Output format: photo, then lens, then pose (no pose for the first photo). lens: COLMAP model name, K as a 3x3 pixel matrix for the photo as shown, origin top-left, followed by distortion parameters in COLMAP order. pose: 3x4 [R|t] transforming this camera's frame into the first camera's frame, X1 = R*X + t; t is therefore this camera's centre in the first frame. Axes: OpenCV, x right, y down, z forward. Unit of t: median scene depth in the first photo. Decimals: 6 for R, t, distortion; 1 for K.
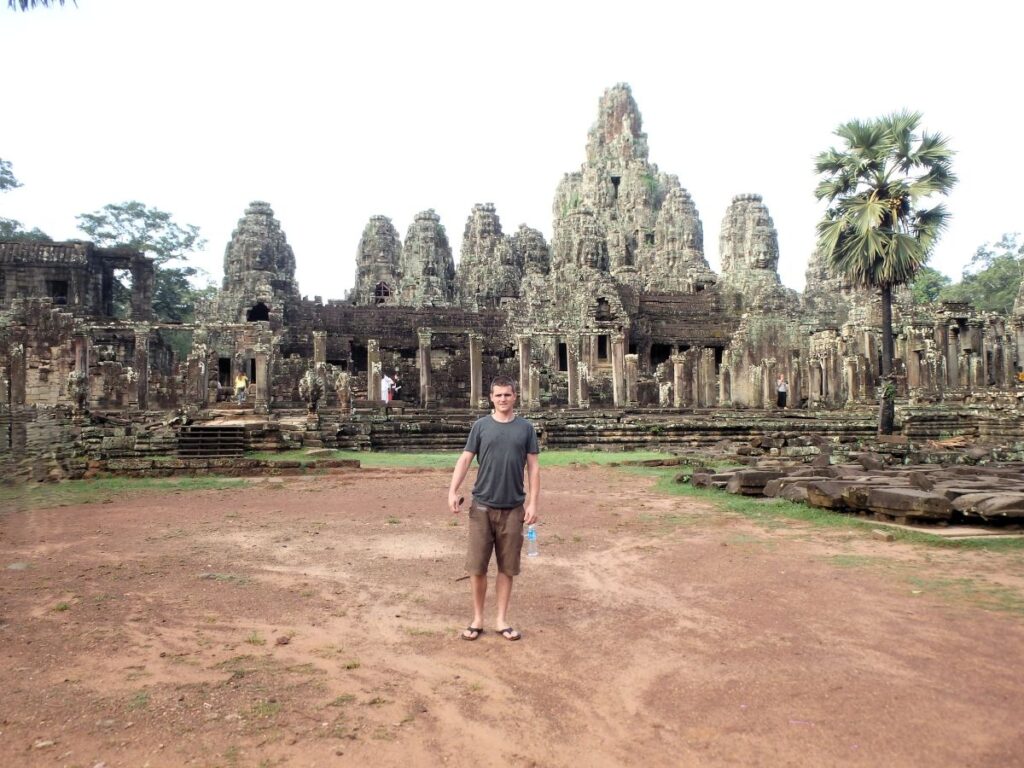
lens RADIAL K [[1302.3, 0, 512.0], [0, 1302.3, 384.0], [0, 0, 1]] dist [0.053196, -0.027076]
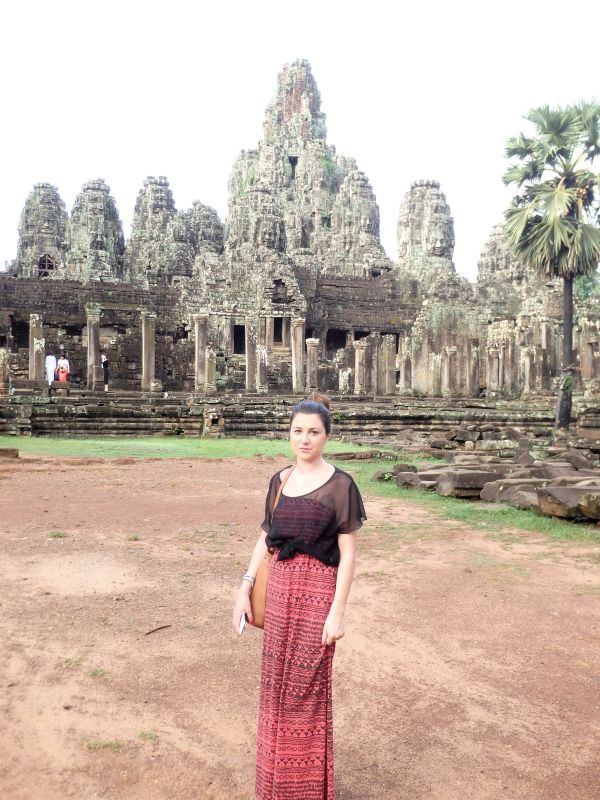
lens RADIAL K [[1017.5, 0, 300.0], [0, 1017.5, 400.0], [0, 0, 1]] dist [0.053196, -0.027076]
pose [[0.988717, 0.019653, 0.148498, -0.027731], [-0.025016, 0.999097, 0.034332, -0.002940], [-0.147689, -0.037660, 0.988317, 0.255192]]
